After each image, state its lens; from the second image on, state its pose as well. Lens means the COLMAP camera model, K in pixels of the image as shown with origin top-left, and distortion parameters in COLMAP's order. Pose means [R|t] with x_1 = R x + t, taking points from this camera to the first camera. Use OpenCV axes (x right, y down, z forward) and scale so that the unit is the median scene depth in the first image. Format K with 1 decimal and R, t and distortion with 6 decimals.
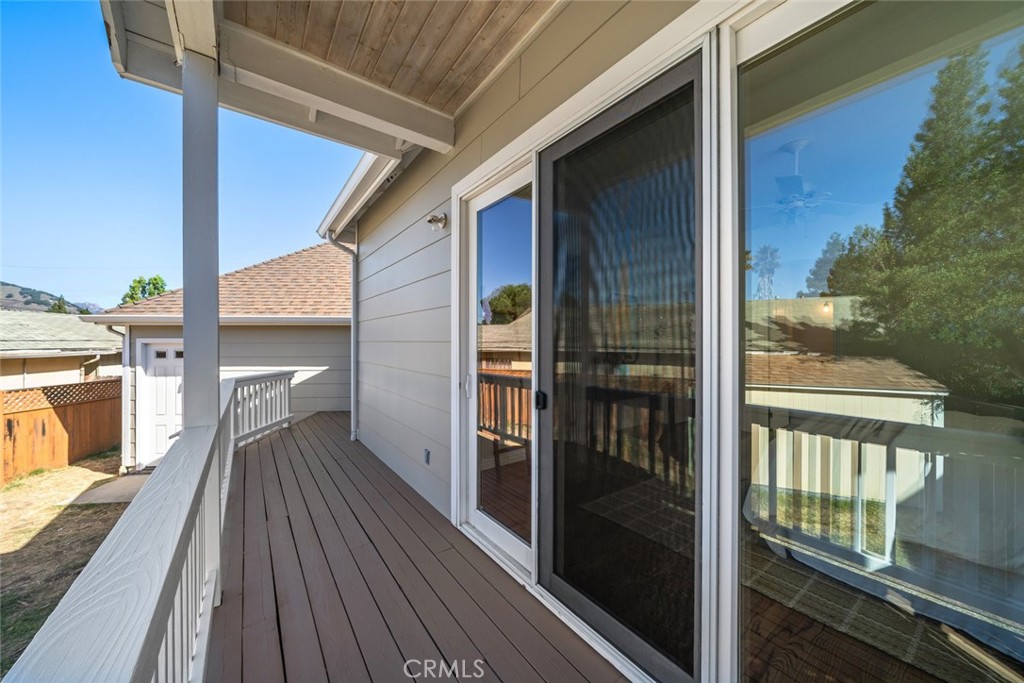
lens RADIAL K [[359.2, 0, 499.0], [0, 359.2, 344.2], [0, 0, 1]] dist [0.011748, -0.000011]
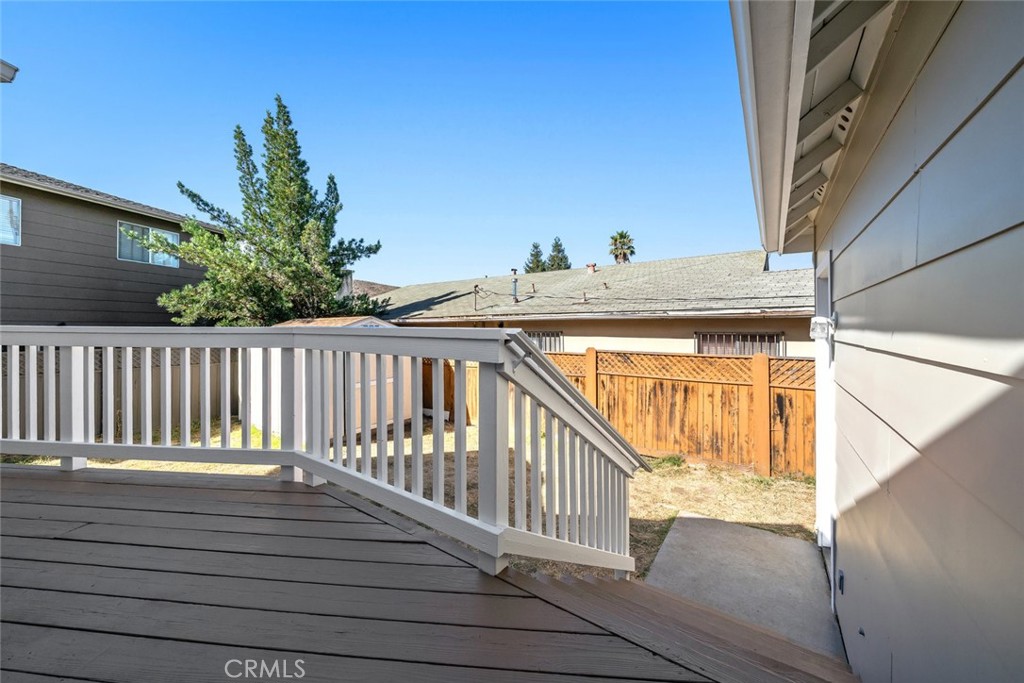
lens RADIAL K [[381.6, 0, 499.5], [0, 381.6, 327.4], [0, 0, 1]] dist [-0.000160, 0.000002]
pose [[-0.637055, -0.001069, -0.770818, -0.346565], [-0.002131, 0.999998, 0.000375, 0.065043], [0.770815, 0.001882, -0.637056, 1.052892]]
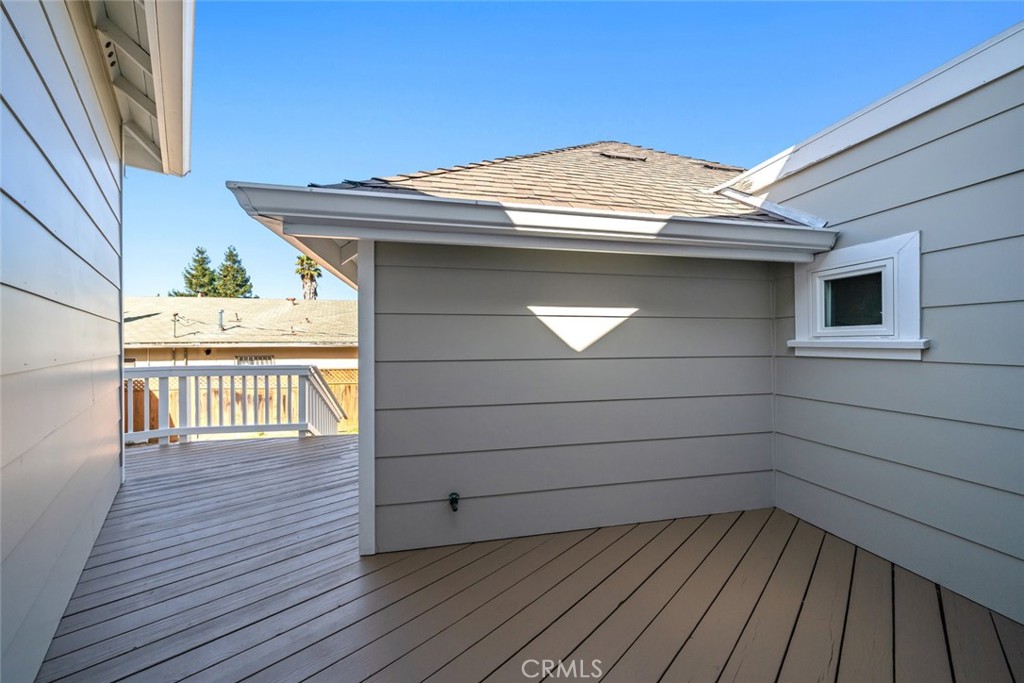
lens RADIAL K [[359.2, 0, 499.0], [0, 359.2, 344.2], [0, 0, 1]] dist [0.011748, -0.000011]
pose [[0.112267, 0.003304, -0.993673, 0.229189], [-0.001529, 0.999994, 0.003152, 0.021313], [0.993677, 0.001165, 0.112271, 1.210106]]
